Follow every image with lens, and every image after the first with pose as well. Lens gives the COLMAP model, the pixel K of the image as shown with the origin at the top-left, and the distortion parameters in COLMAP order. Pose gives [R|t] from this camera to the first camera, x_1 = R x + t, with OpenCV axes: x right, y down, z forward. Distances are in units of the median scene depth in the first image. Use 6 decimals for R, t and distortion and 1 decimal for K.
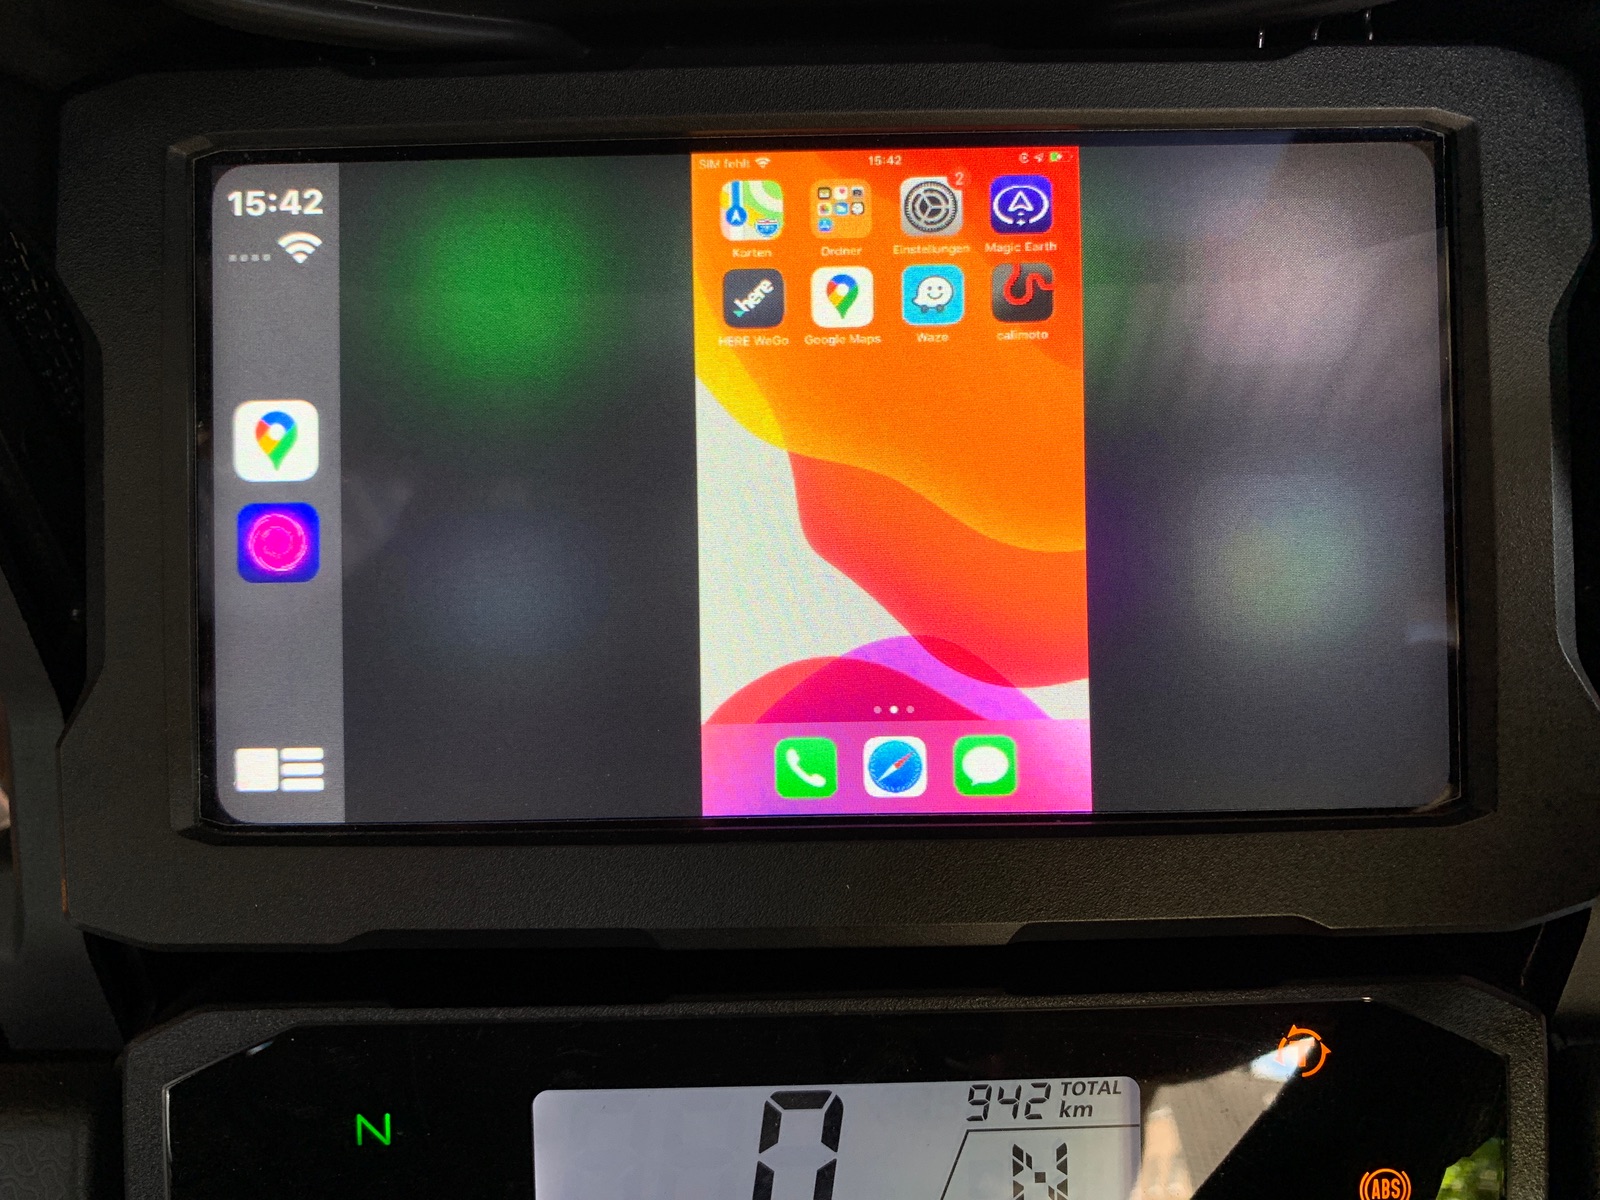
lens RADIAL K [[1218.8, 0, 802.6], [0, 1218.8, 558.6], [0, 0, 1]] dist [-0.002890, -0.007162]
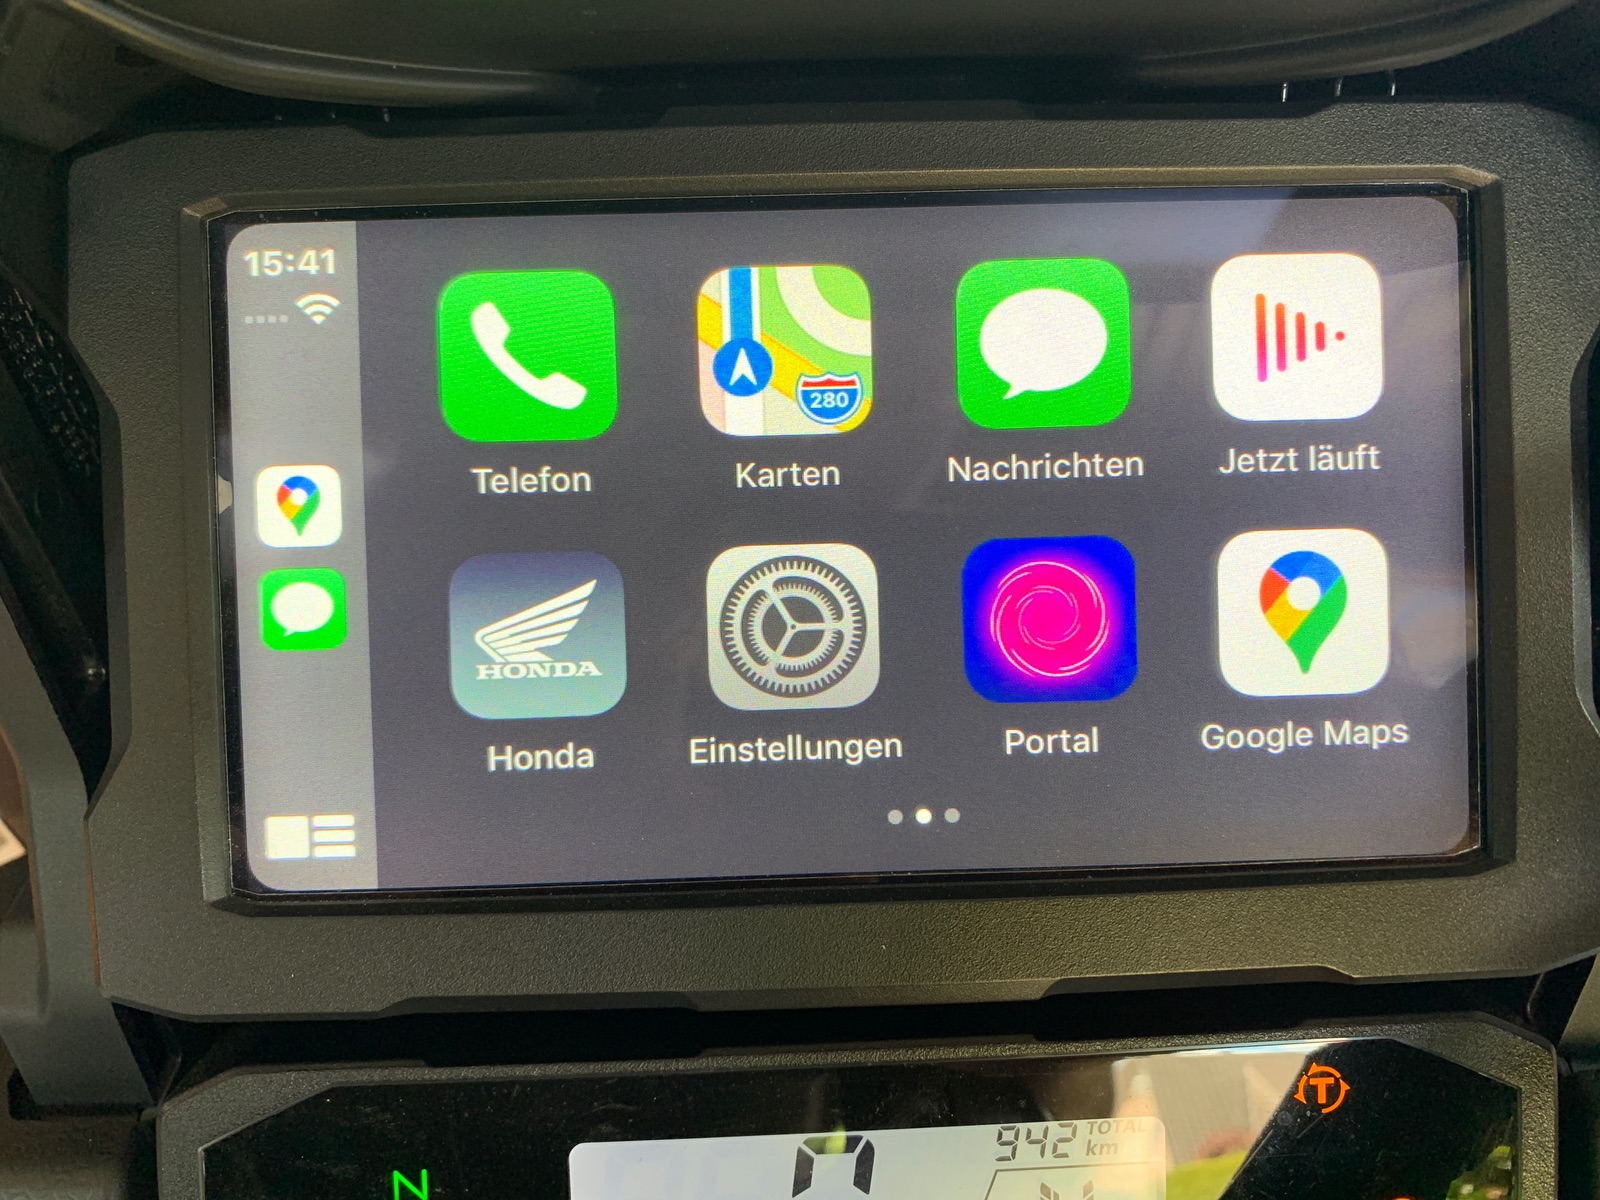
lens RADIAL K [[1218.8, 0, 802.6], [0, 1218.8, 558.6], [0, 0, 1]] dist [-0.002890, -0.007162]
pose [[0.999628, -0.011508, 0.024723, -0.047535], [0.010721, 0.999439, 0.031741, -0.079237], [-0.025074, -0.031464, 0.999190, 0.001348]]
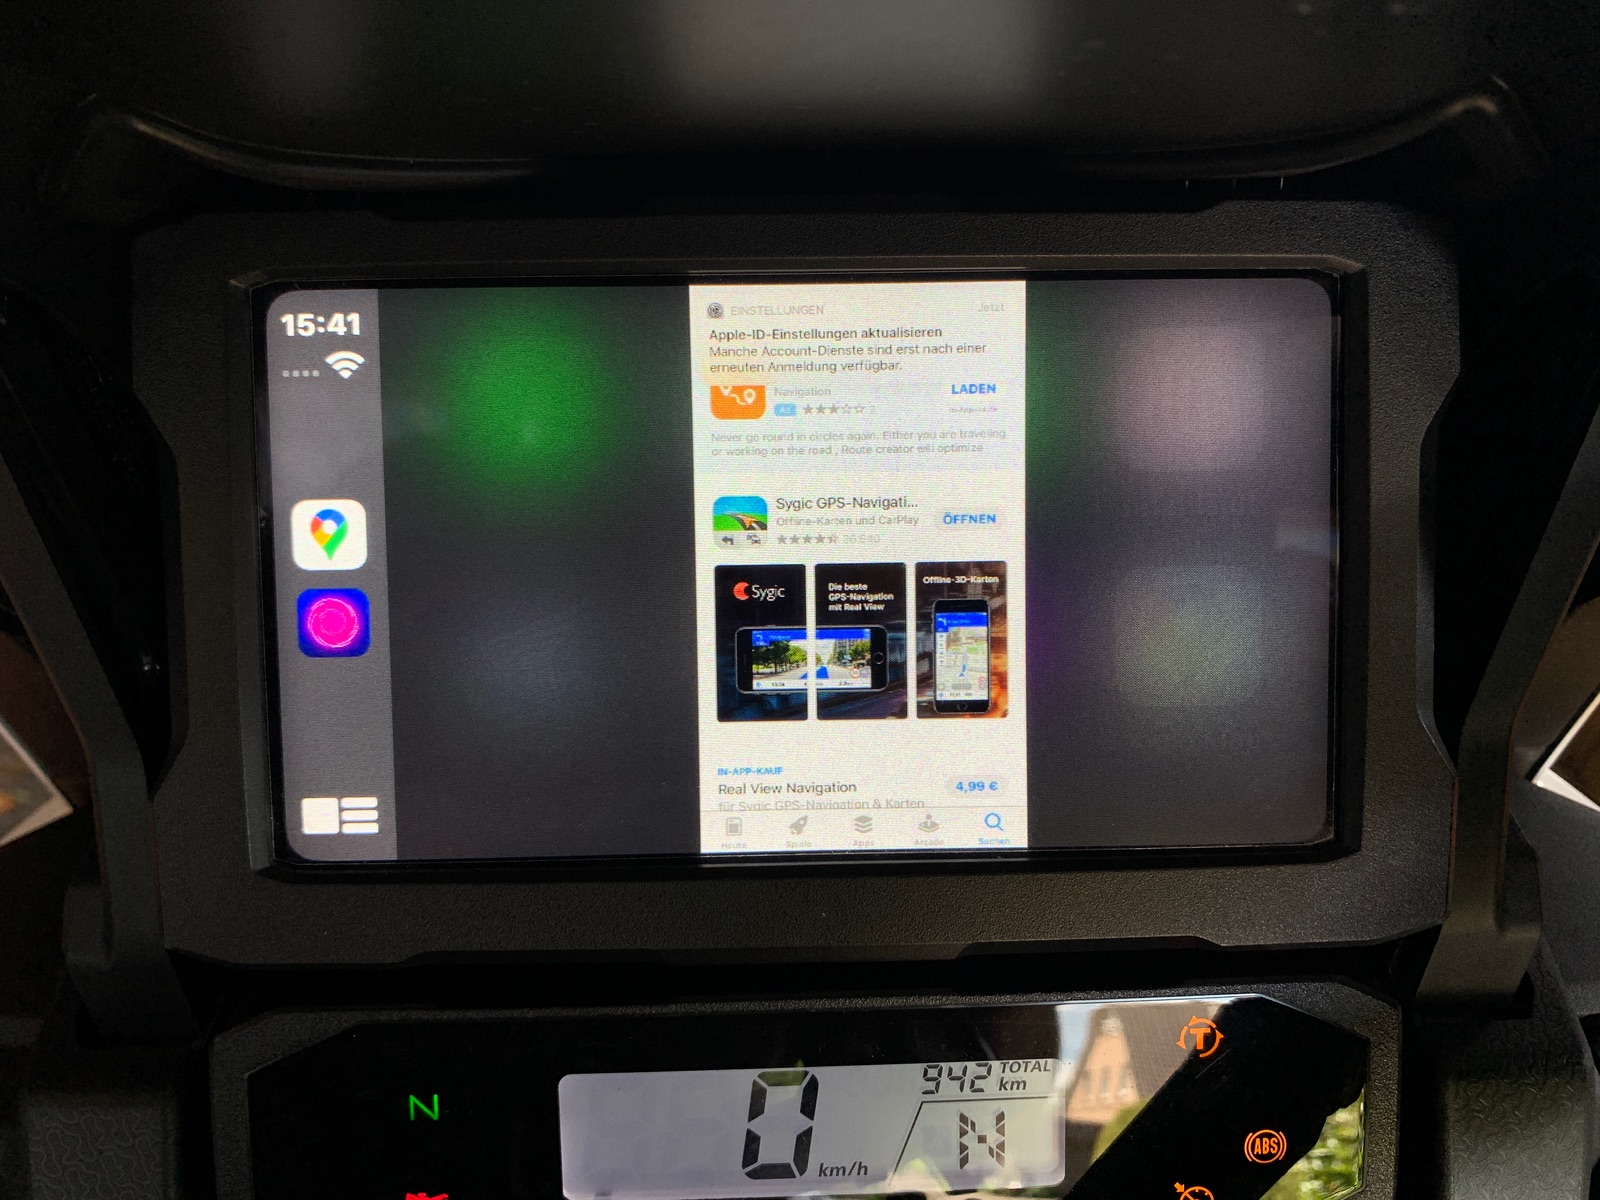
lens RADIAL K [[1218.8, 0, 802.6], [0, 1218.8, 558.6], [0, 0, 1]] dist [-0.002890, -0.007162]
pose [[0.999697, 0.000725, 0.024587, -0.012443], [-0.002531, 0.997290, 0.073526, -0.156514], [-0.024467, -0.073566, 0.996990, -0.158087]]
